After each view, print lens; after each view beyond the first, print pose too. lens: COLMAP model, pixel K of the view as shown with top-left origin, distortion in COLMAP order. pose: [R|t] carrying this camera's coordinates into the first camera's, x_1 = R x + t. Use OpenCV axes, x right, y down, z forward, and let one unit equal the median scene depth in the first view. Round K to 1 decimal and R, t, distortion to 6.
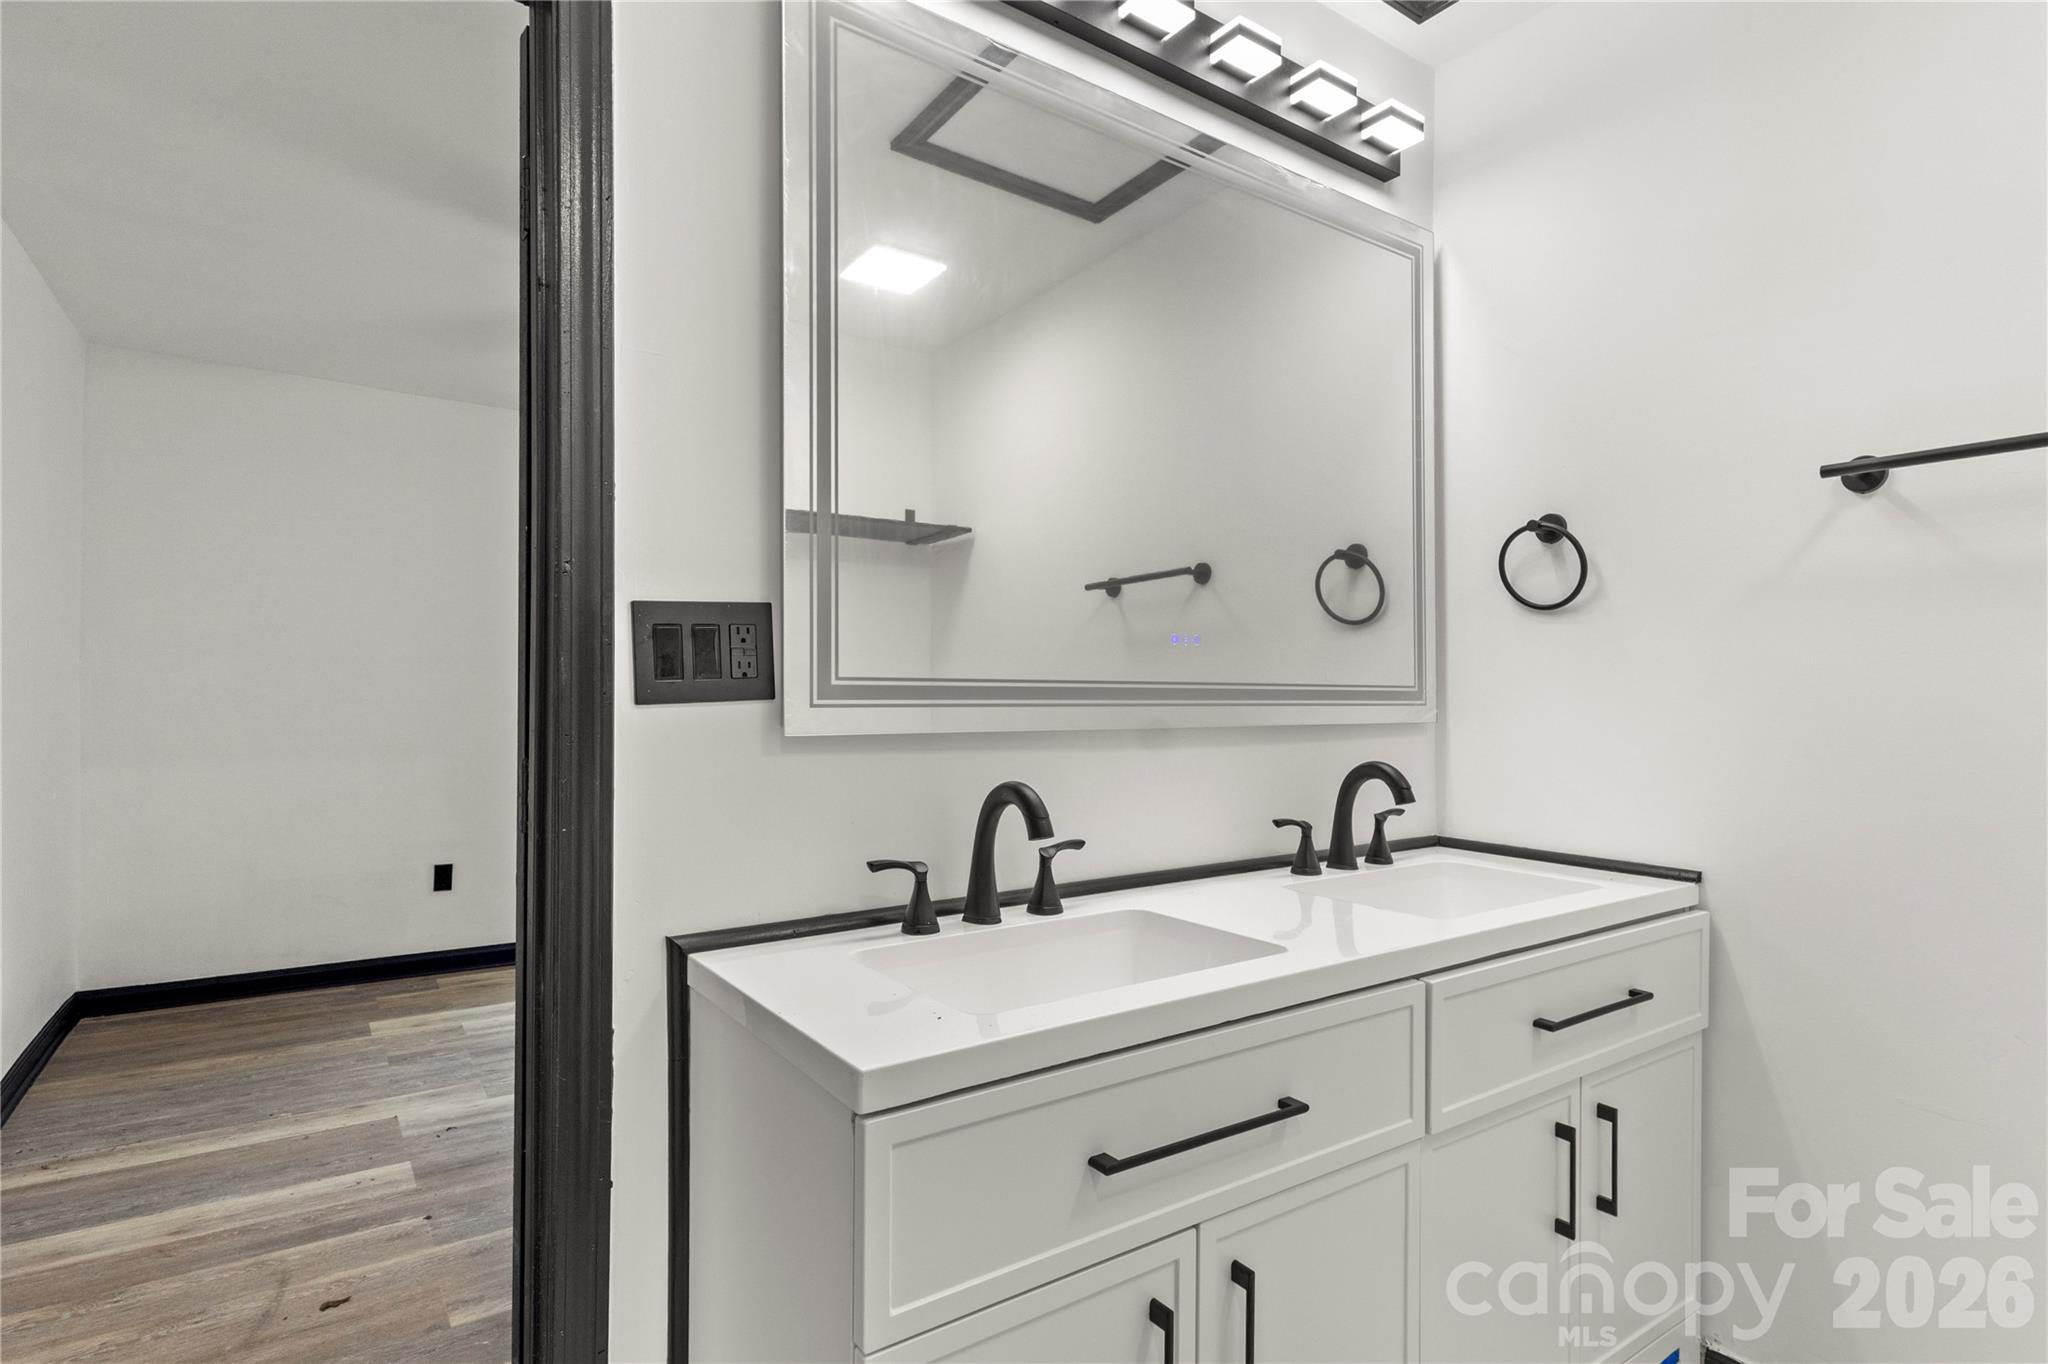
lens RADIAL K [[1027.6, 0, 1027.3], [0, 1027.6, 693.3], [0, 0, 1]] dist [0.005177, 0.001139]
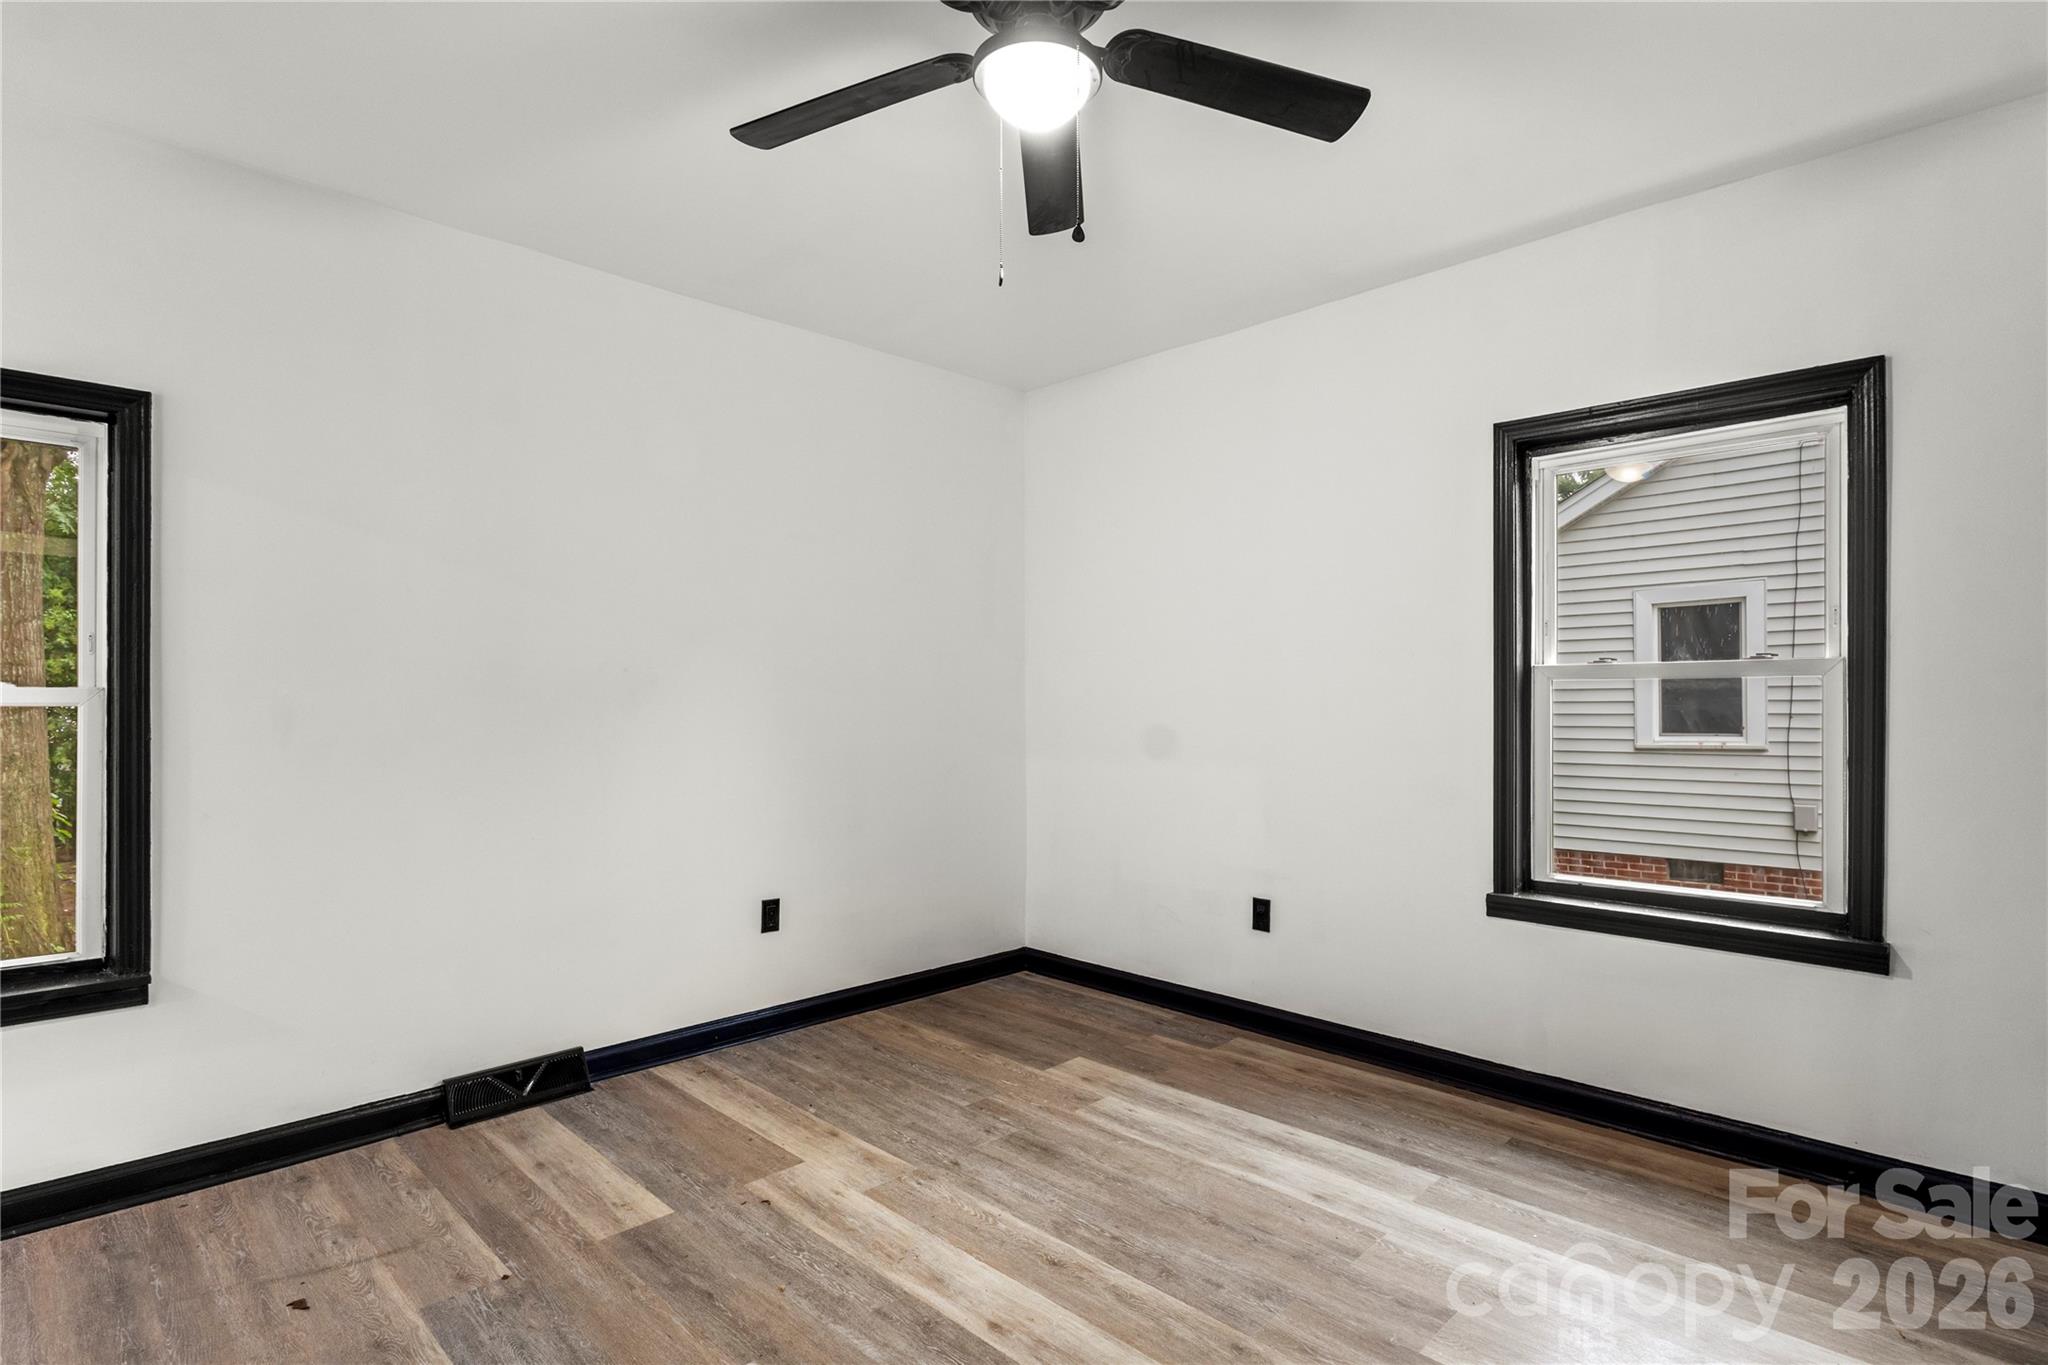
lens RADIAL K [[1027.6, 0, 1023.9], [0, 1027.6, 684.3], [0, 0, 1]] dist [0.005177, 0.001139]
pose [[0.190626, -0.017697, -0.981503, 0.289626], [0.004836, 0.999842, -0.017088, 0.013968], [0.981651, -0.001489, 0.190681, 0.968846]]
